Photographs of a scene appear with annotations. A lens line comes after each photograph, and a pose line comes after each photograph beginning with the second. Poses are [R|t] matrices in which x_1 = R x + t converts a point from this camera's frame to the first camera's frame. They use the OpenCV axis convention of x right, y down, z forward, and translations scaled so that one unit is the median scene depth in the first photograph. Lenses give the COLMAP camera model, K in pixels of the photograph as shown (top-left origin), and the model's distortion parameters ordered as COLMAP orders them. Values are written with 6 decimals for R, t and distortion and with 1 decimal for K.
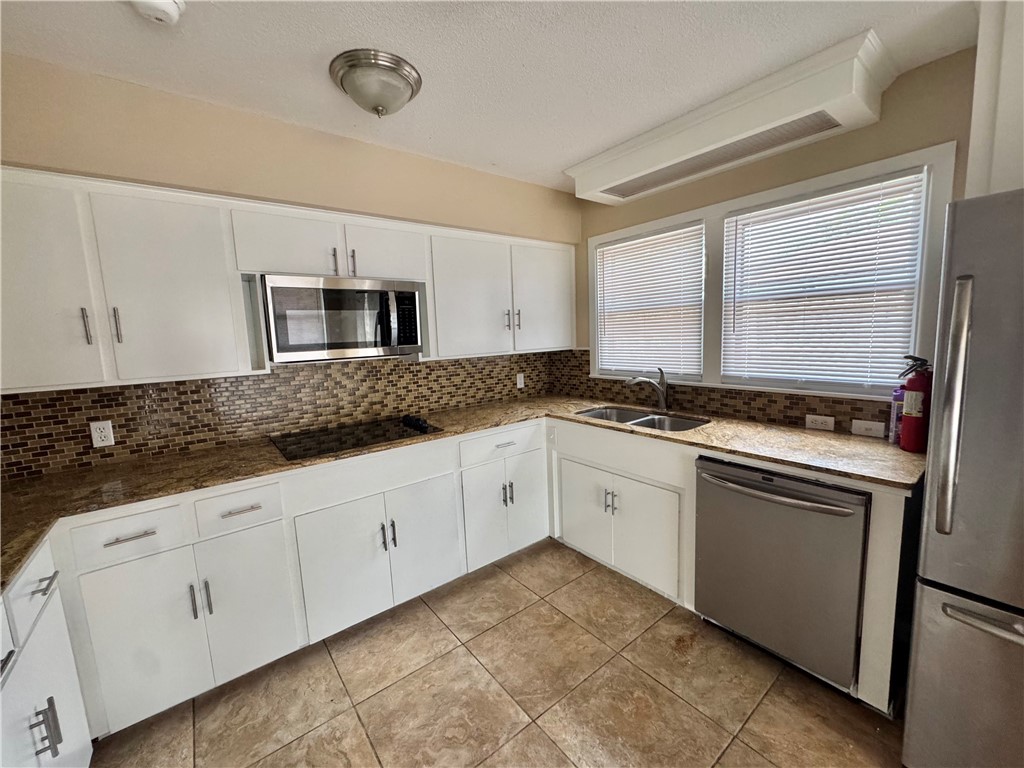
lens RADIAL K [[412.2, 0, 512.7], [0, 412.2, 382.4], [0, 0, 1]] dist [-0.001611, 0.000203]
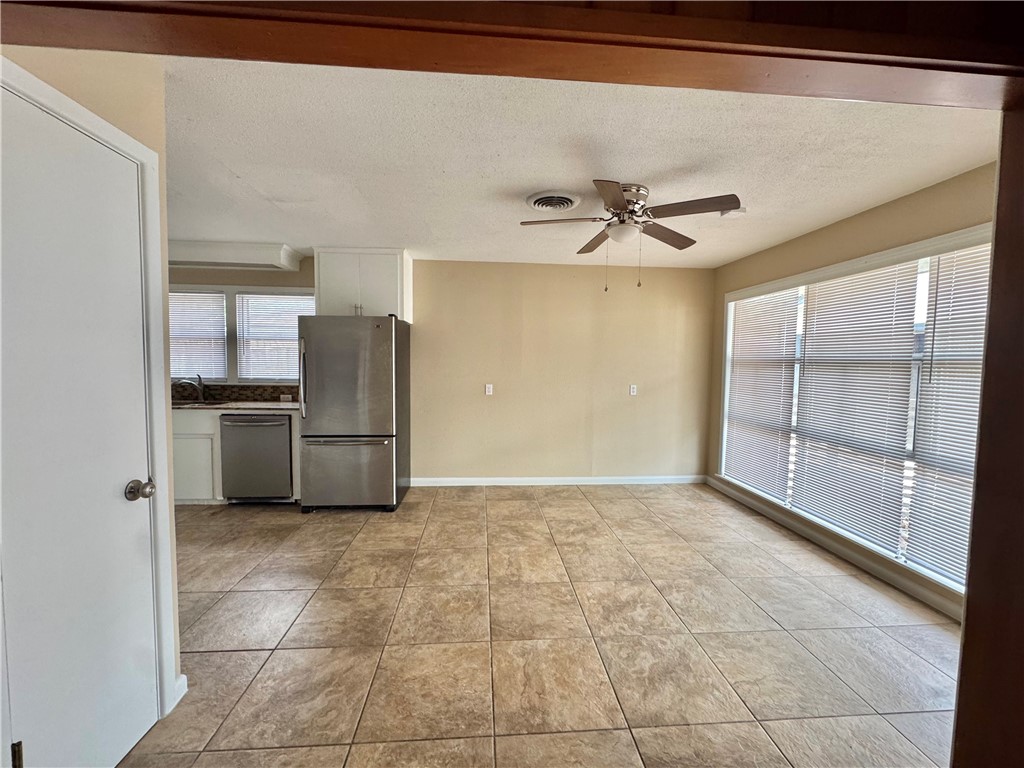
lens RADIAL K [[412.2, 0, 510.2], [0, 412.2, 378.9], [0, 0, 1]] dist [-0.001611, 0.000203]
pose [[0.558811, 0.006152, 0.829272, -0.338409], [0.067755, 0.996291, -0.053048, 0.167787], [-0.826523, 0.085831, 0.556321, -1.027216]]
